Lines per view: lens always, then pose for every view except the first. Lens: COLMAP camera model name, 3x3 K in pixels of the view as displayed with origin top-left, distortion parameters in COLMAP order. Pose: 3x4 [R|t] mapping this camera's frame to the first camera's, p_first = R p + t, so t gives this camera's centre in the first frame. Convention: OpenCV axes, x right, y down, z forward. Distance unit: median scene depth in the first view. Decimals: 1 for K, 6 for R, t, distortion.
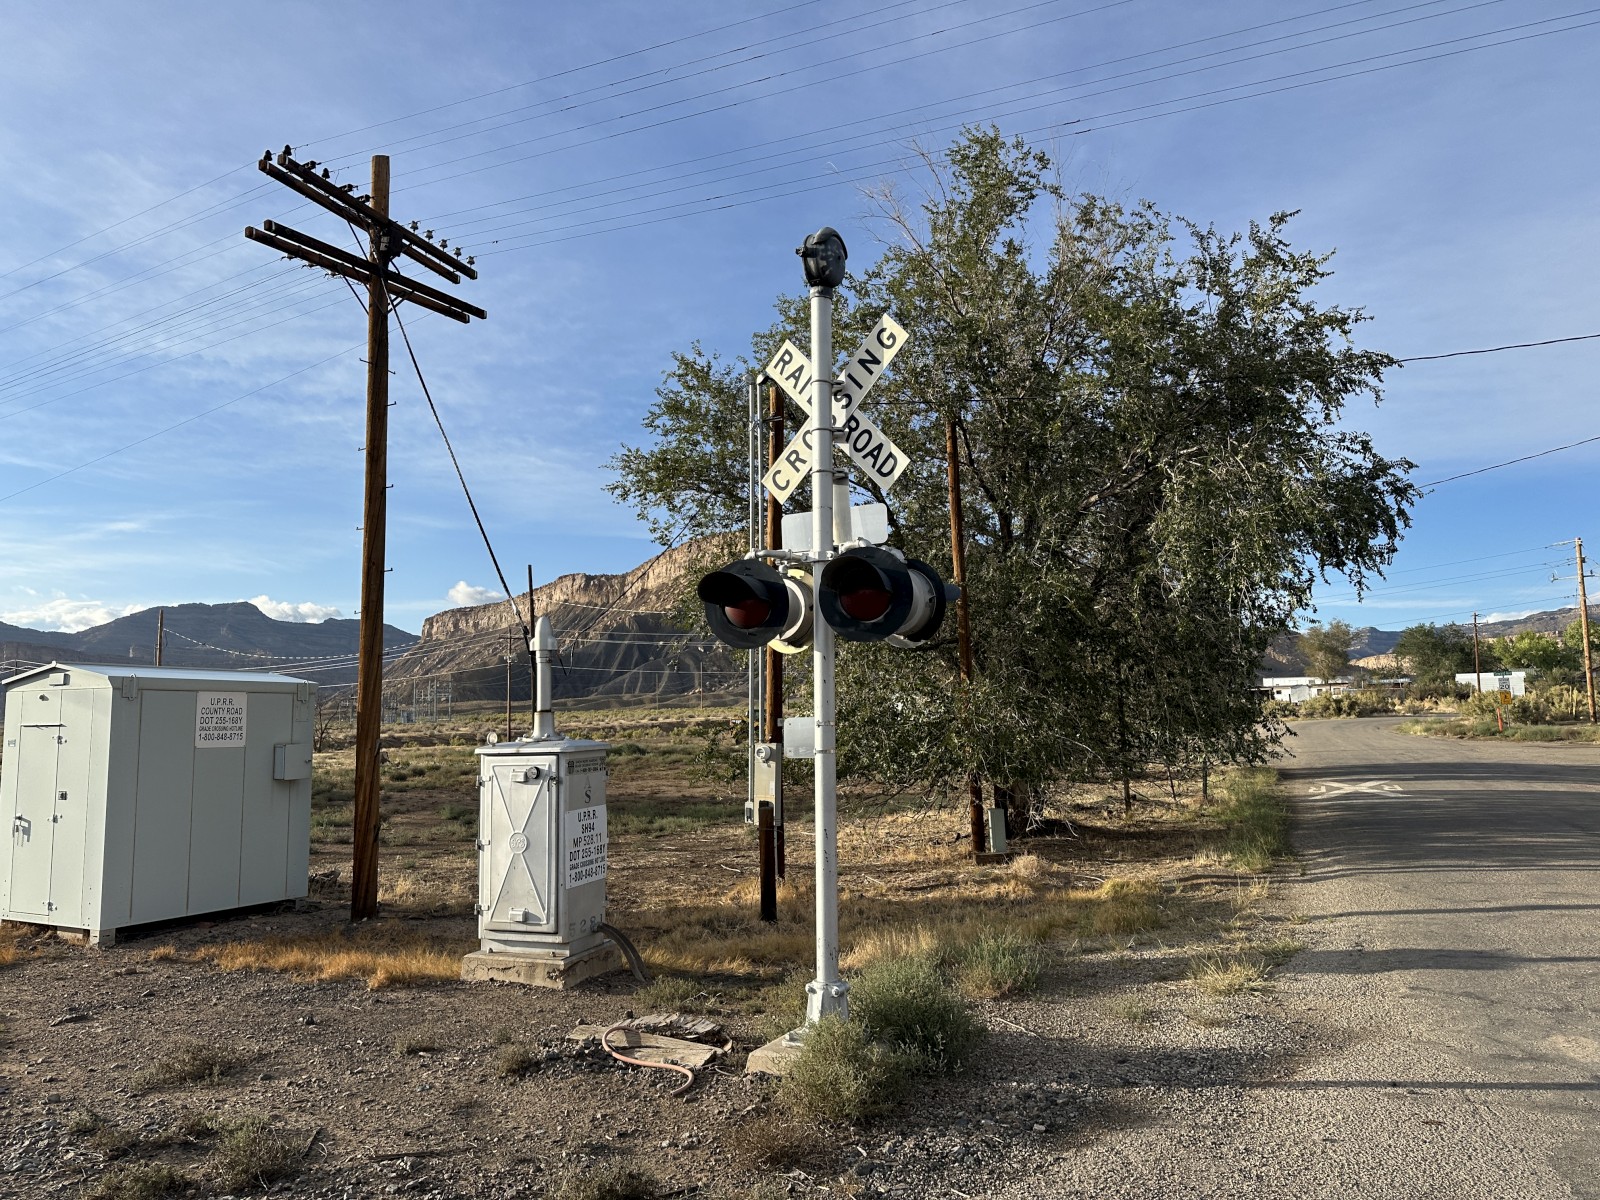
lens RADIAL K [[1114.5, 0, 791.5], [0, 1114.5, 608.0], [0, 0, 1]] dist [0.003355, -0.003242]
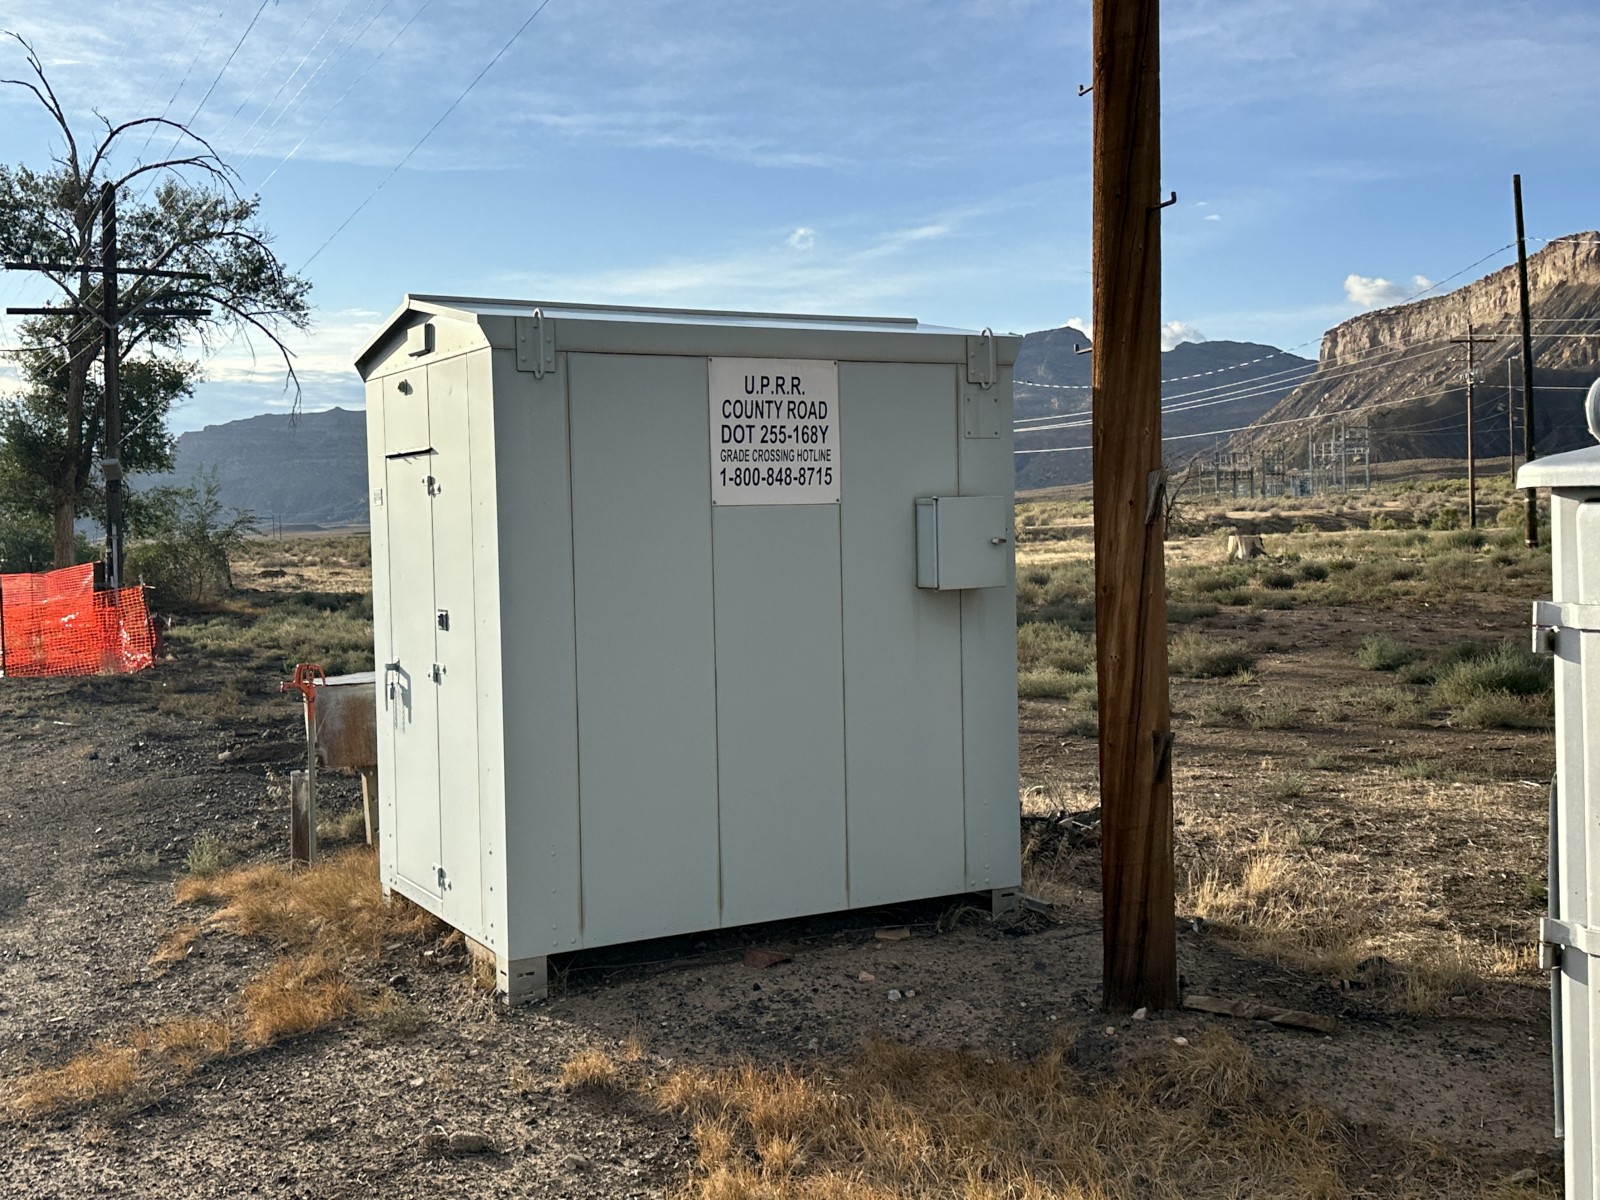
lens RADIAL K [[1786.8, 0, 804.4], [0, 1786.8, 574.3], [0, 0, 1]] dist [0.137406, -0.423977]
pose [[0.826051, 0.012449, -0.563457, -0.133468], [0.070133, 0.989715, 0.124684, 0.062023], [0.559214, -0.142513, 0.816682, 0.424555]]
